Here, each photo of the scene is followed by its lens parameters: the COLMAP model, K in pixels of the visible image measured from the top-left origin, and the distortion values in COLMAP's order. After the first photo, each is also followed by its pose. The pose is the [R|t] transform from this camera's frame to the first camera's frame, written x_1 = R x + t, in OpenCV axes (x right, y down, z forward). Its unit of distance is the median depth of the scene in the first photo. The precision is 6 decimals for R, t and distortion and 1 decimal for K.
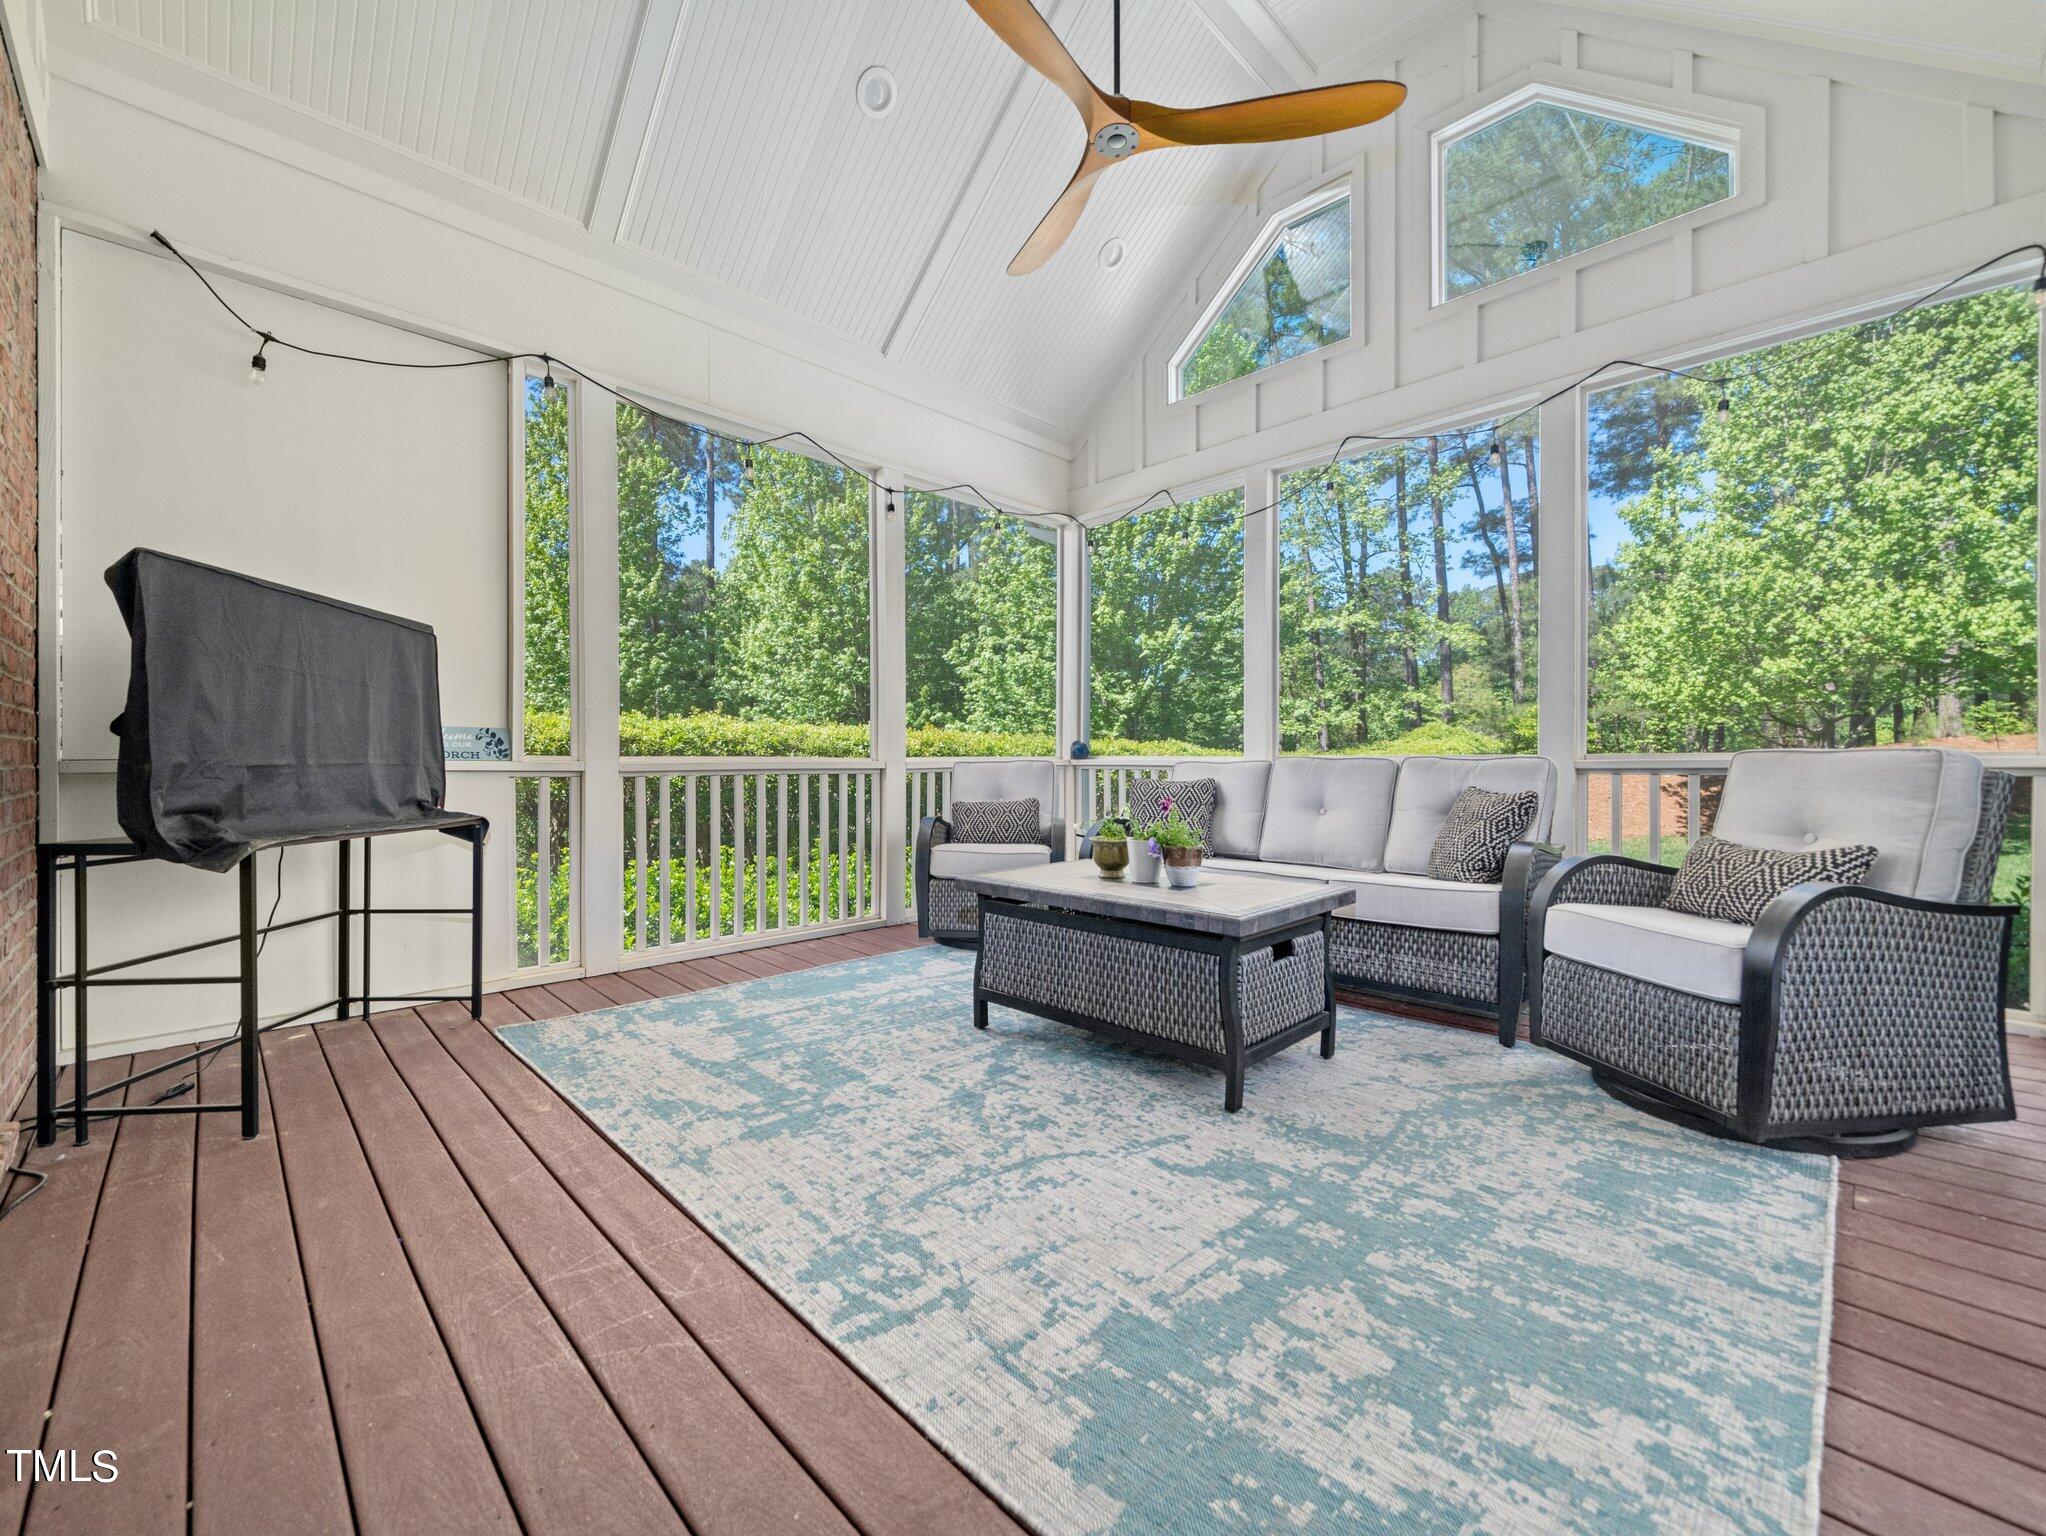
lens RADIAL K [[828.5, 0, 1017.7], [0, 828.5, 762.4], [0, 0, 1]] dist [-0.008344, 0.000308]
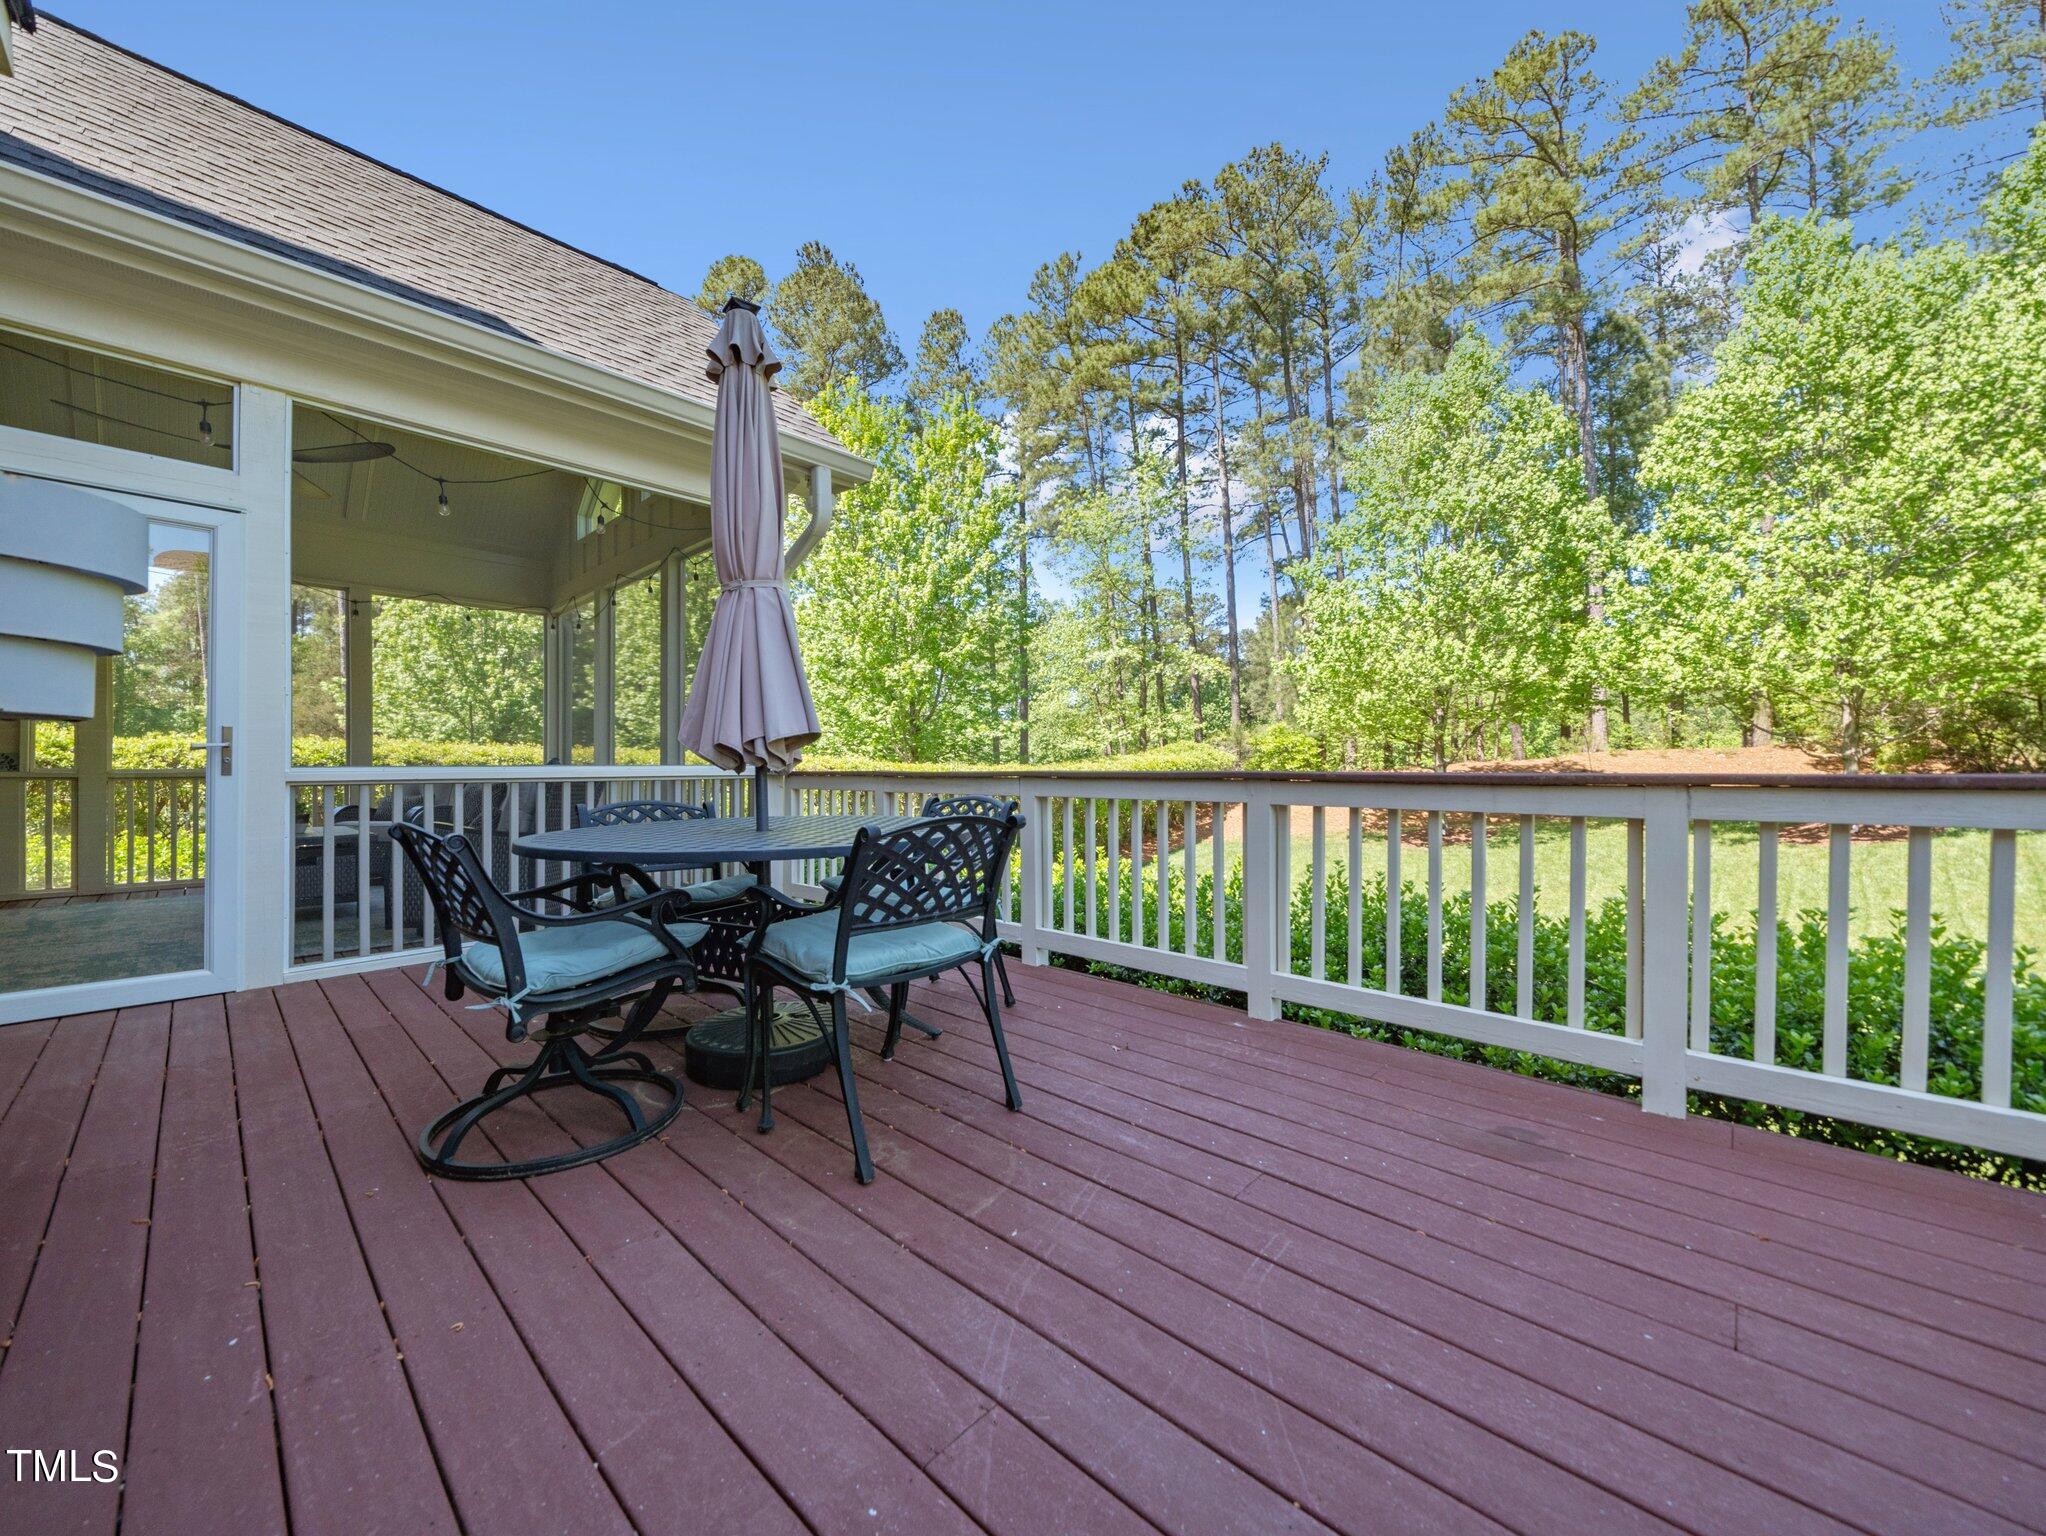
lens RADIAL K [[782.3, 0, 994.9], [0, 782.3, 731.2], [0, 0, 1]] dist [-0.002837, -0.000197]
pose [[0.999913, 0.003580, 0.012666, 2.050618], [-0.002905, 0.998593, -0.052944, -0.001605], [-0.012837, 0.052903, 0.998517, -1.122400]]
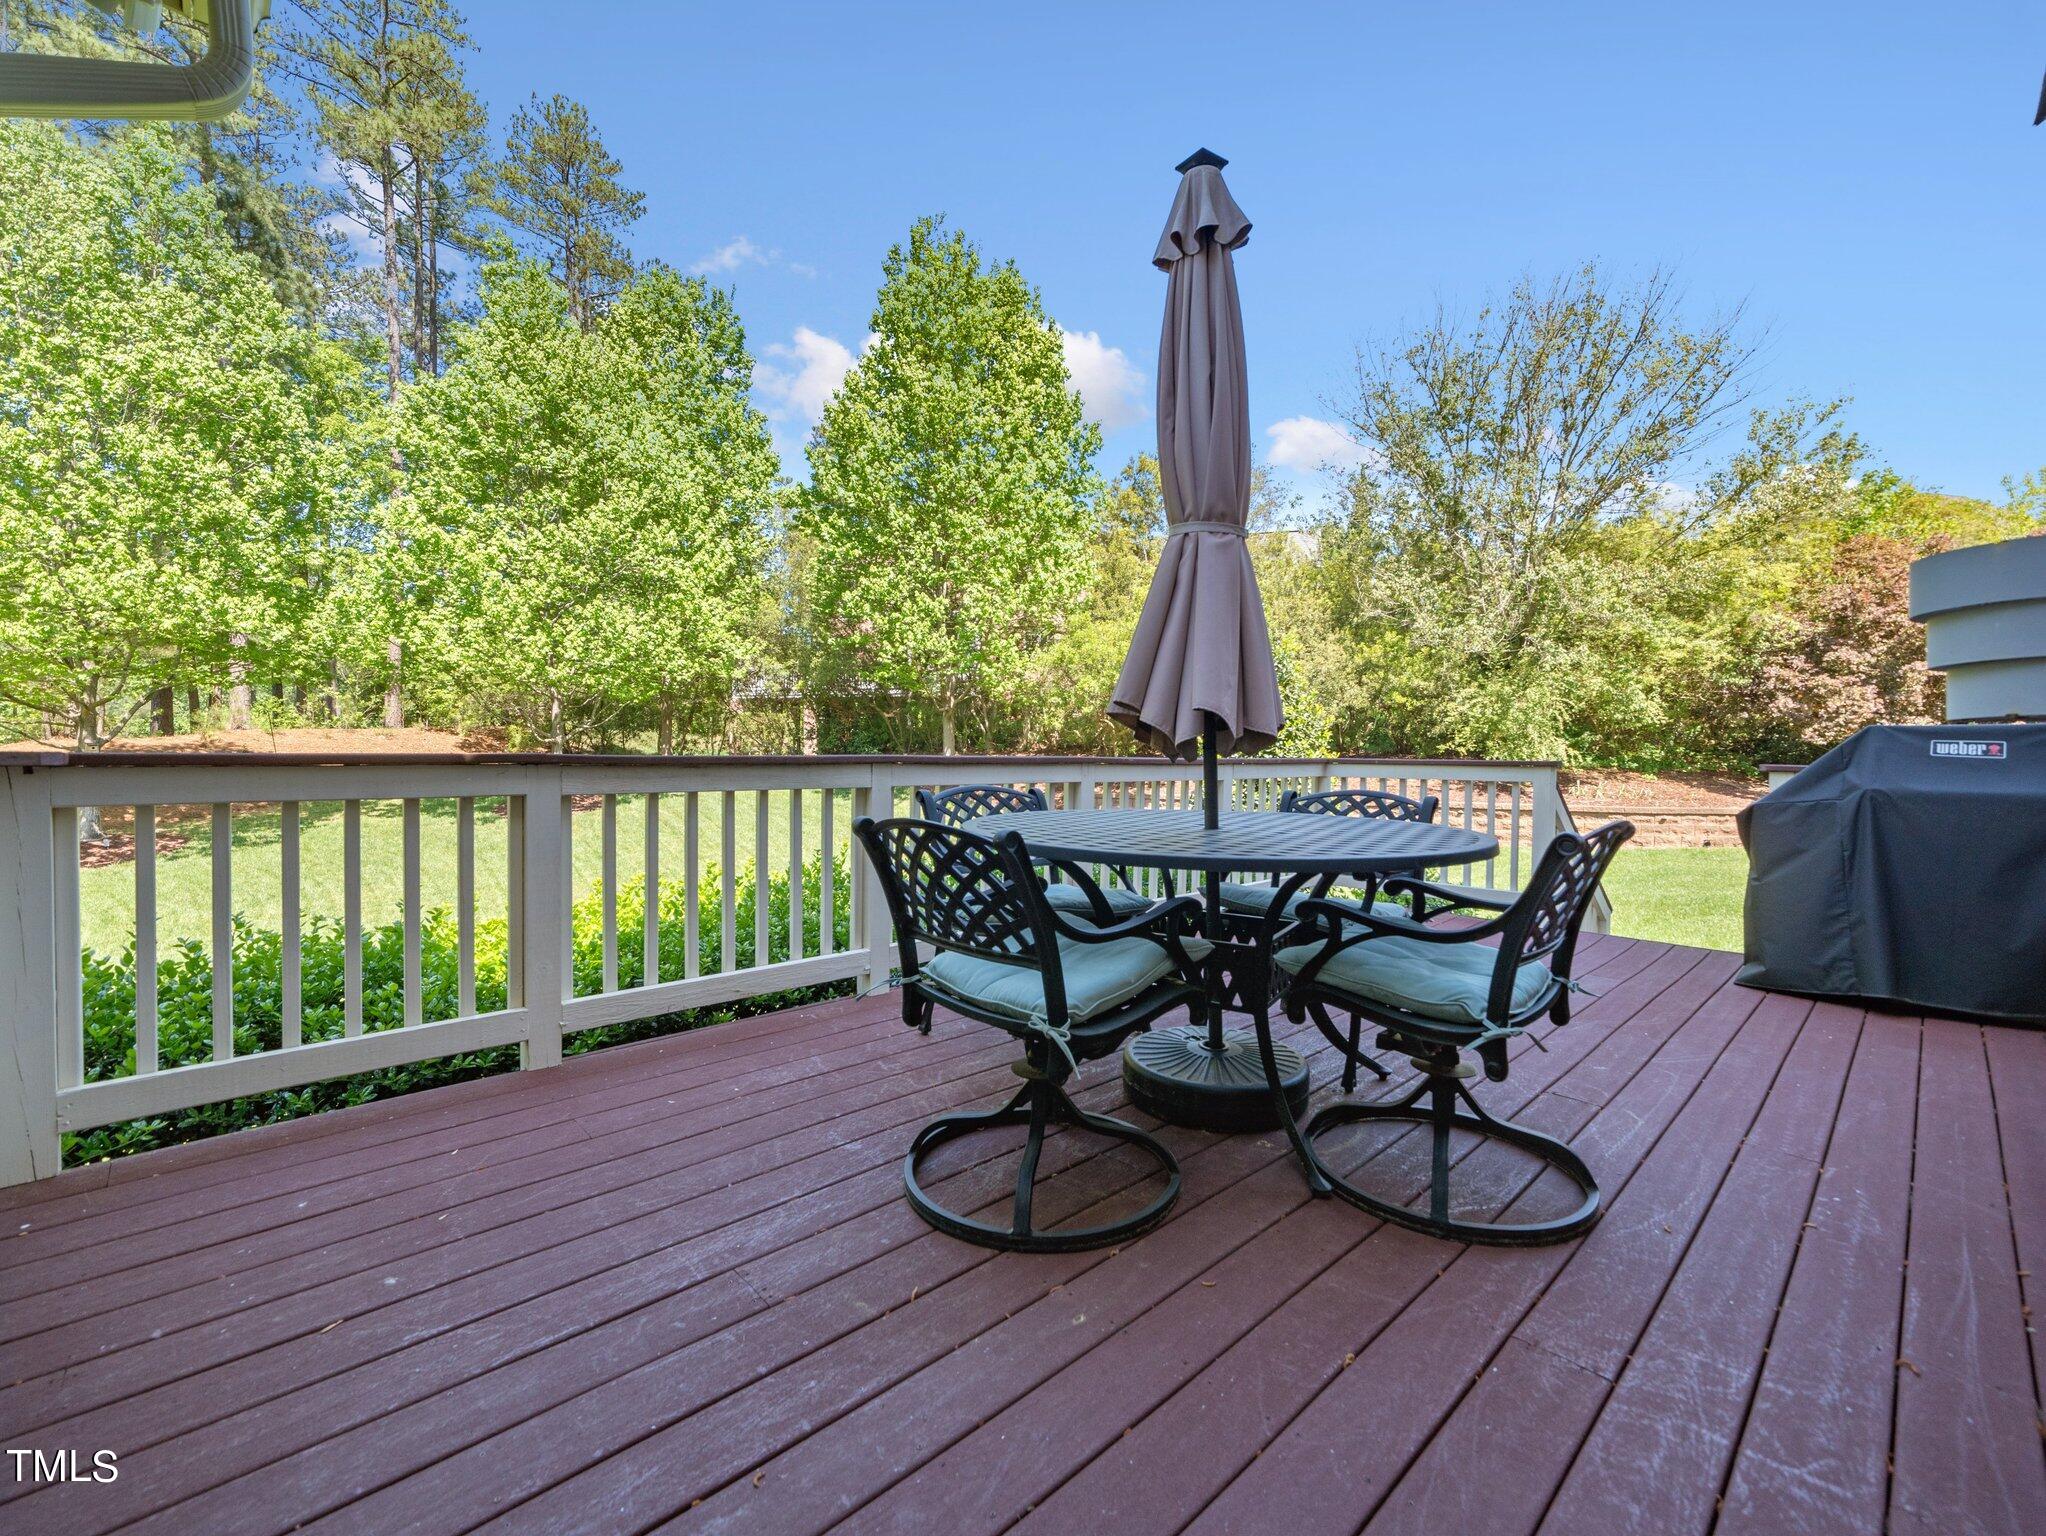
lens RADIAL K [[878.0, 0, 1020.9], [0, 878.0, 772.1], [0, 0, 1]] dist [-0.003696, -0.000292]
pose [[0.026297, -0.021539, 0.999422, 0.746998], [0.000005, 0.999768, 0.021546, -0.009988], [-0.999654, -0.000562, 0.026291, 0.146459]]
